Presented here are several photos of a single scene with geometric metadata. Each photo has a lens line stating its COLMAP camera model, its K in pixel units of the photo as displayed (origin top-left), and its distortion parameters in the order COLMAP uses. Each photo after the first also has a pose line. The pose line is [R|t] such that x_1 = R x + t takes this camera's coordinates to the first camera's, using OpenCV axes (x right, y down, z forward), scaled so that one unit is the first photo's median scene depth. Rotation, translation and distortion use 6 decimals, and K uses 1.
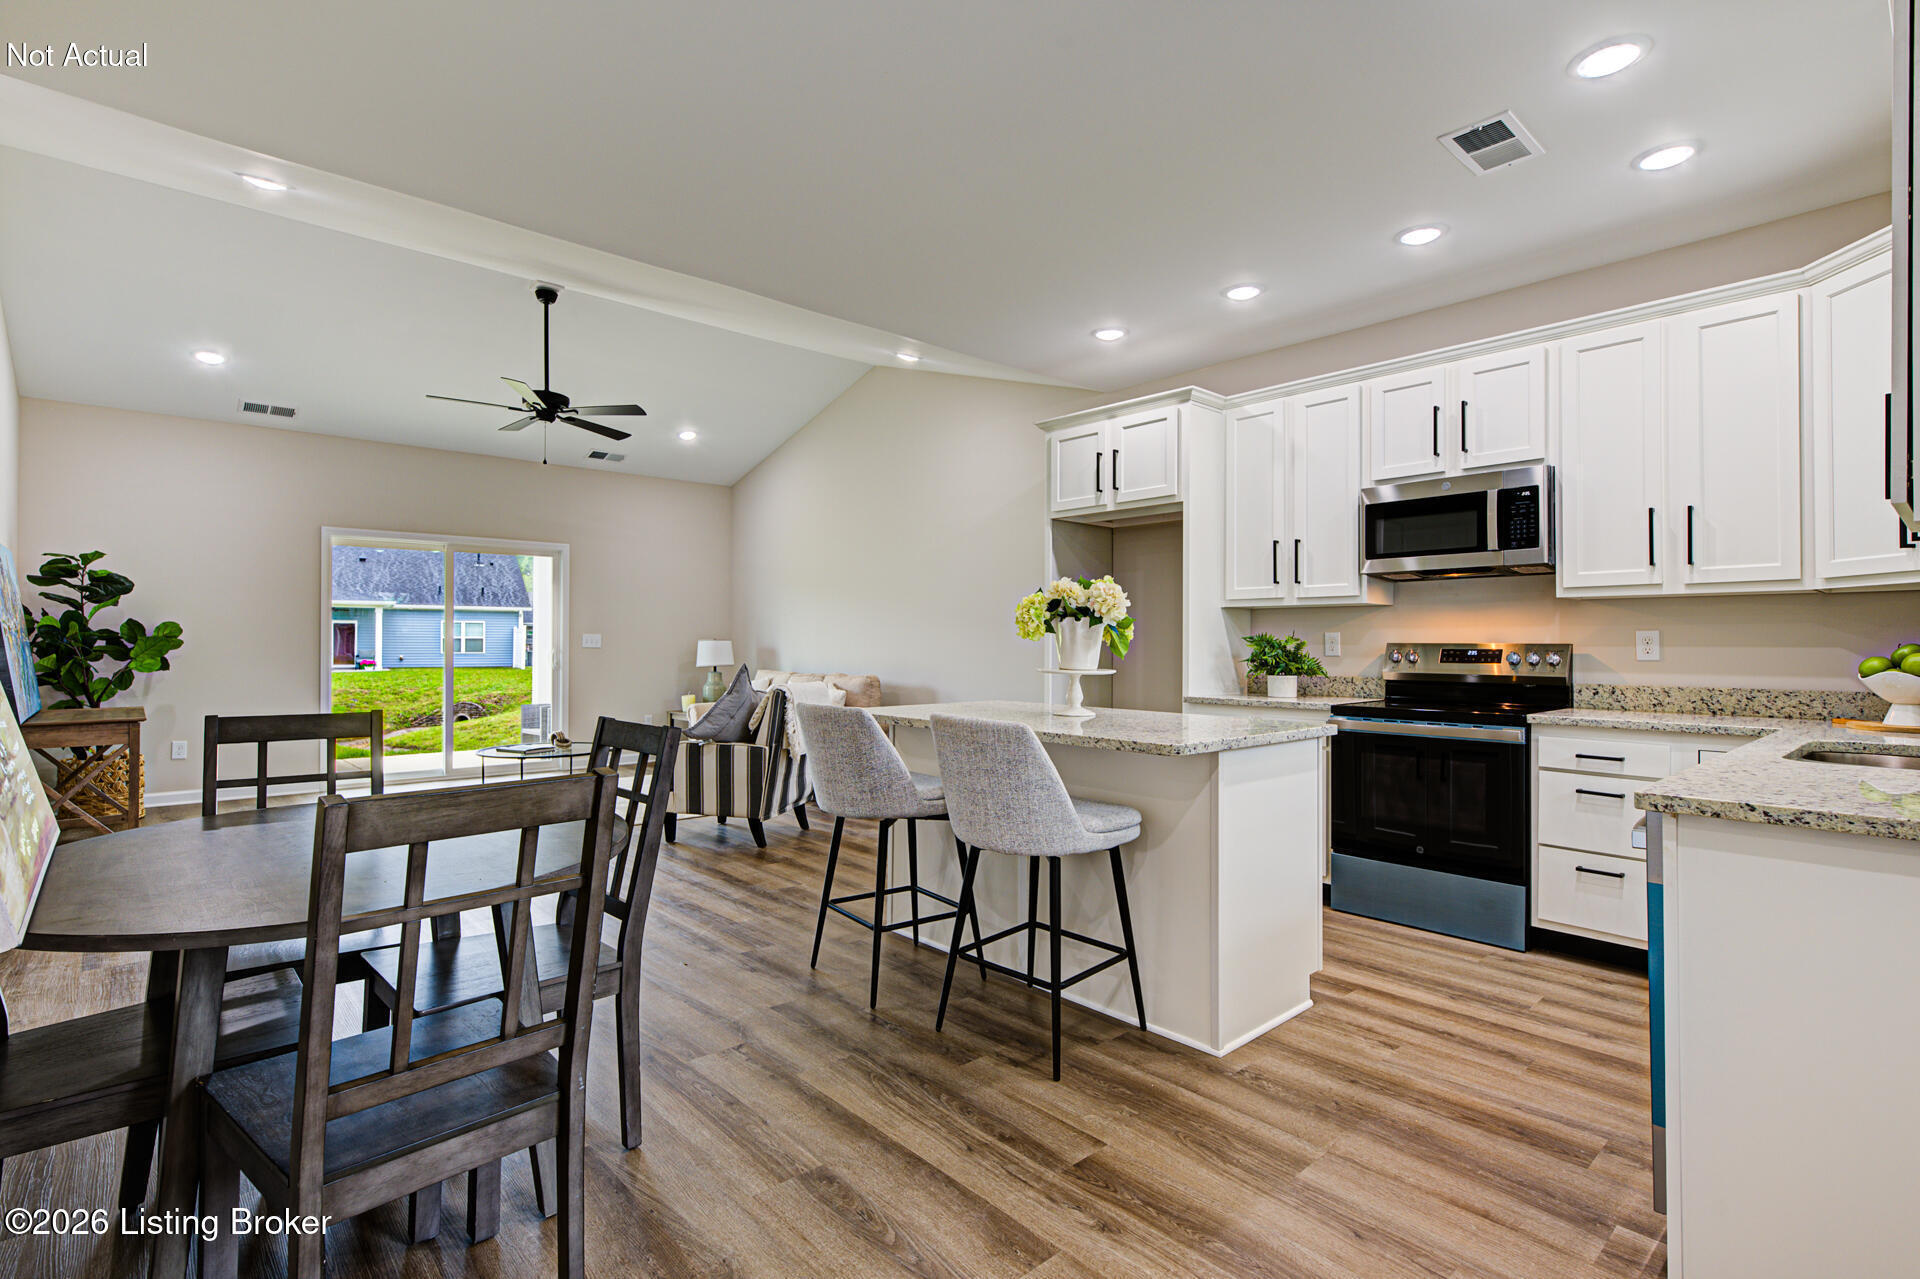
lens RADIAL K [[927.0, 0, 951.6], [0, 927.0, 631.9], [0, 0, 1]] dist [0.005945, 0.002485]
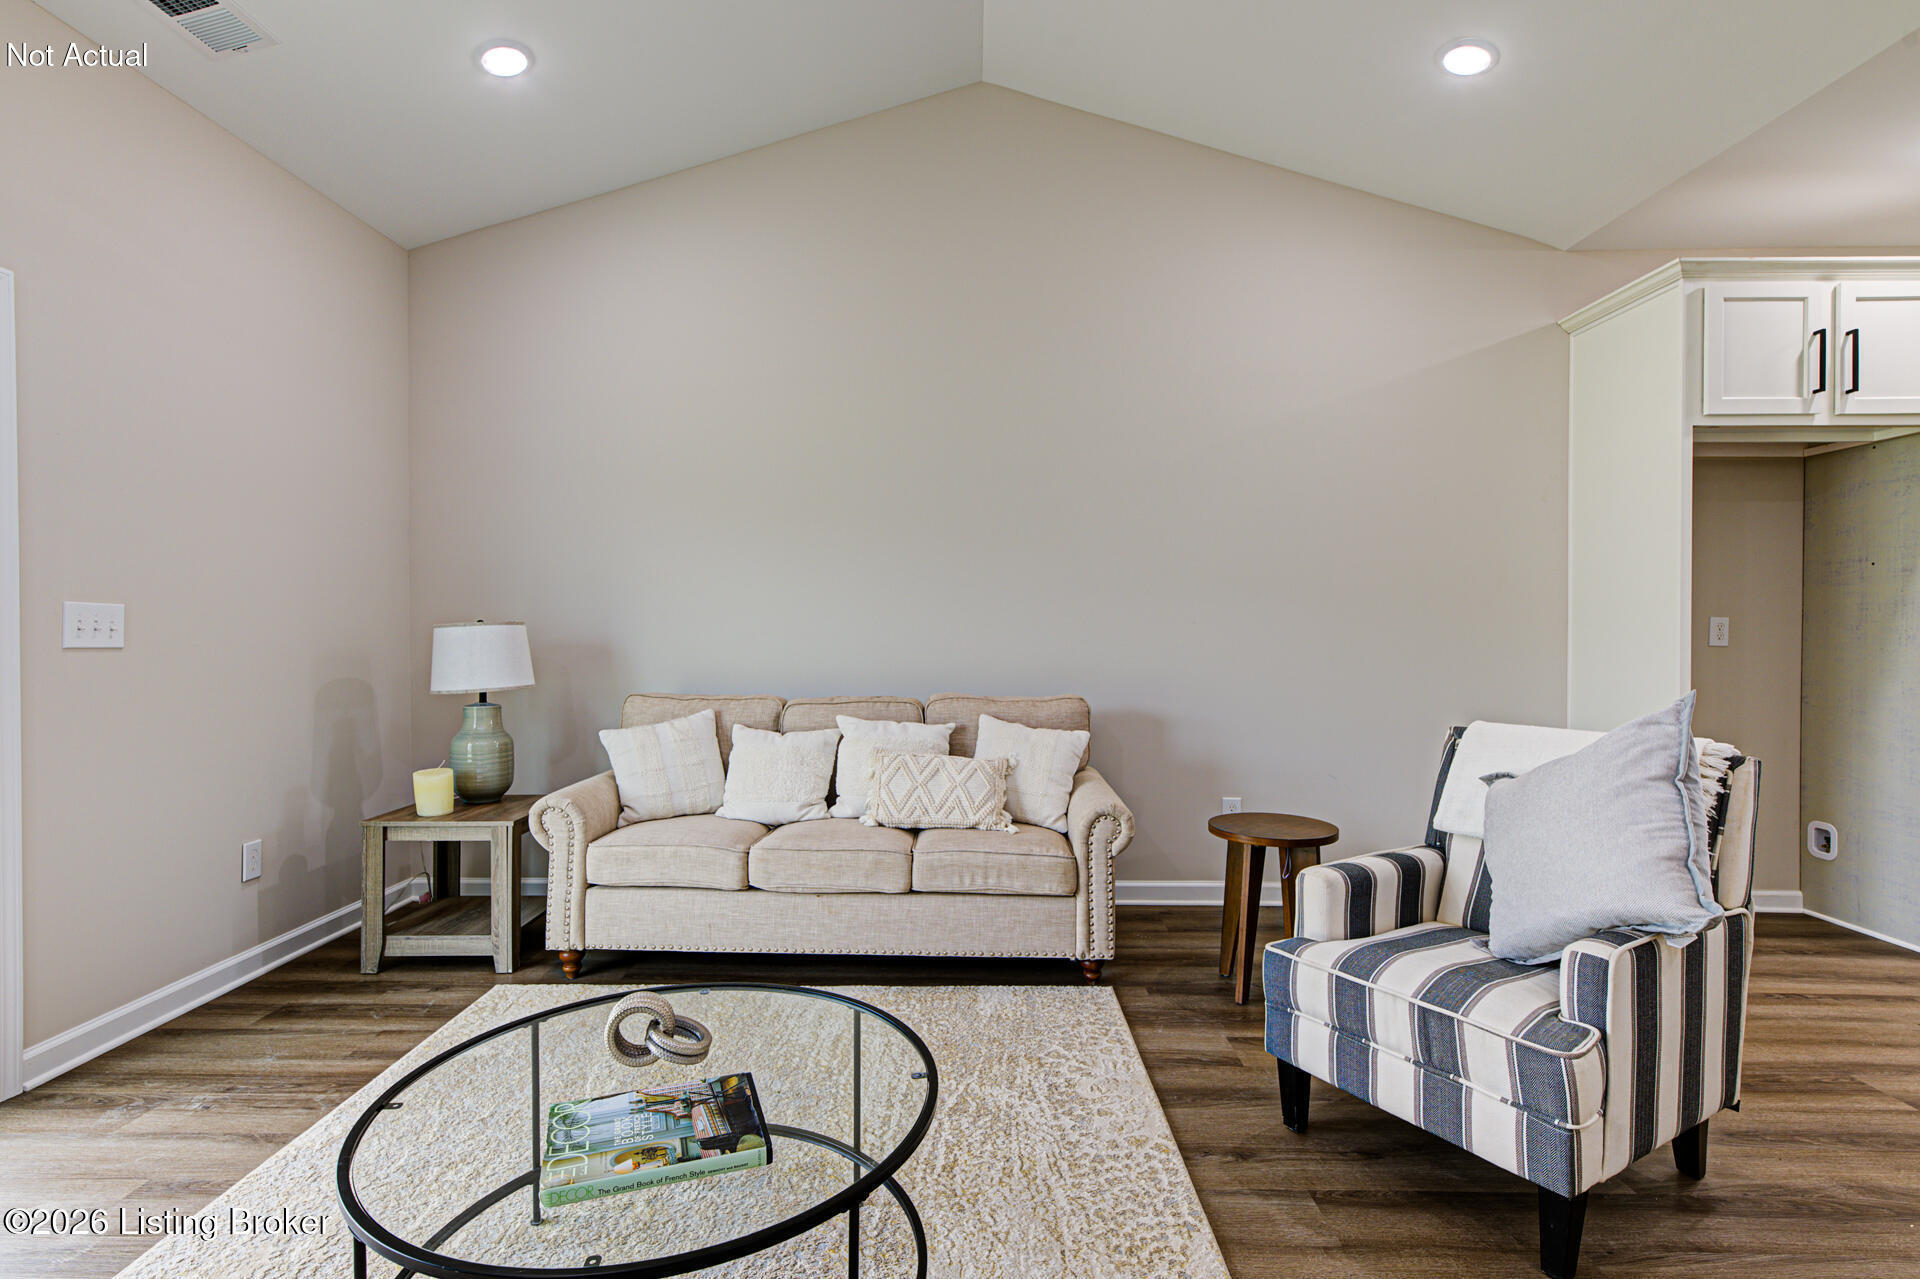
lens RADIAL K [[927.0, 0, 955.7], [0, 927.0, 637.8], [0, 0, 1]] dist [0.005945, 0.002485]
pose [[0.672666, -0.009564, 0.739884, -0.792678], [-0.009079, 0.999735, 0.021176, 0.009039], [-0.739891, -0.020962, 0.672401, 1.119410]]
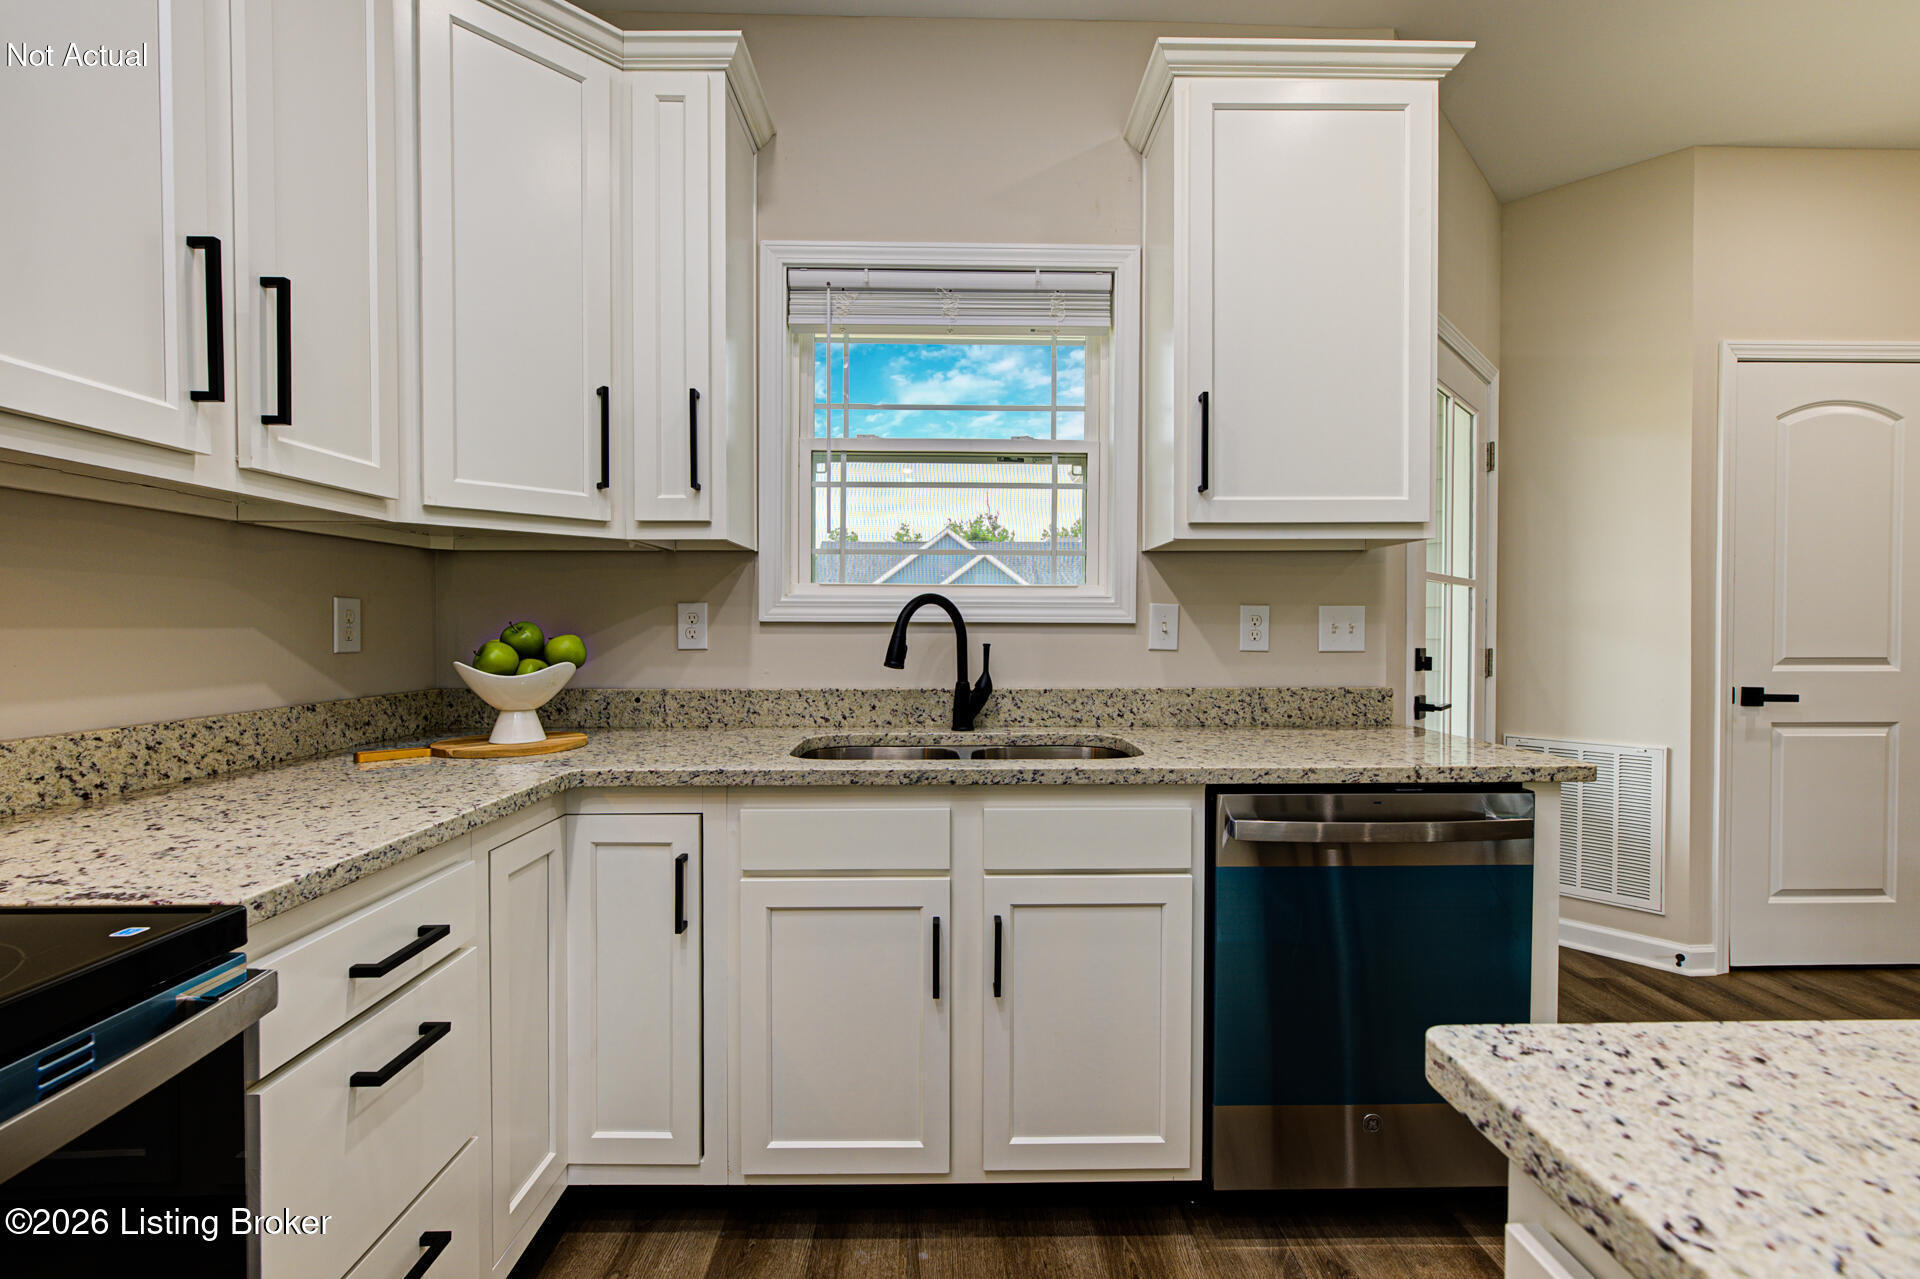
lens RADIAL K [[816.0, 0, 959.7], [0, 816.0, 636.5], [0, 0, 1]] dist [-0.006228, 0.001415]
pose [[-0.760434, -0.011789, 0.649308, 0.252661], [-0.011341, 0.999924, 0.004873, 0.010818], [-0.649316, -0.003658, -0.760510, 0.802653]]
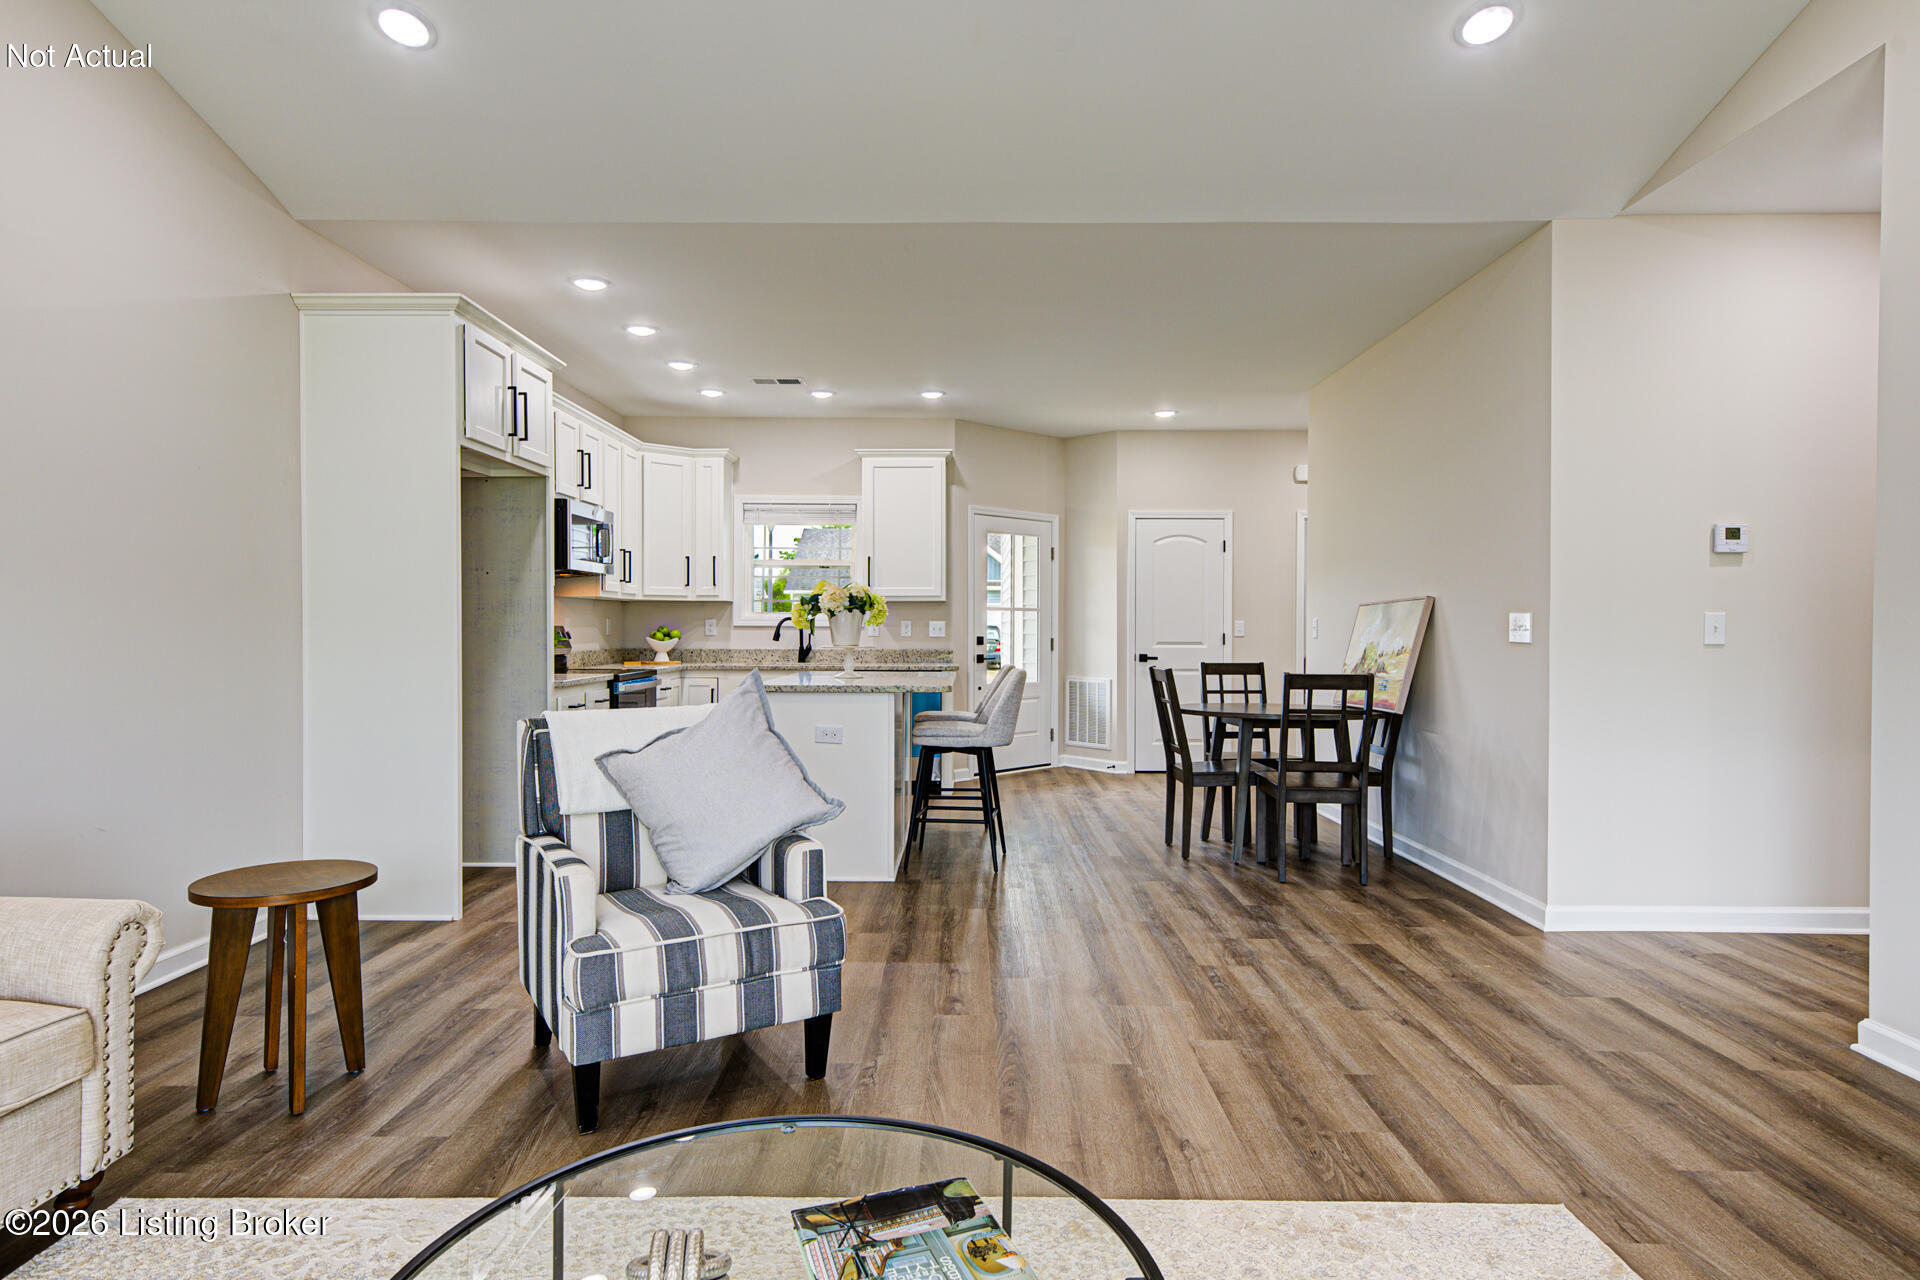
lens RADIAL K [[1062.3, 0, 957.5], [0, 1062.3, 639.9], [0, 0, 1]] dist [0.018088, -0.000487]
pose [[-0.739917, -0.014555, 0.672541, -0.825021], [-0.014873, 0.999875, 0.005276, 0.014345], [-0.672534, -0.006099, -0.740041, 1.582044]]
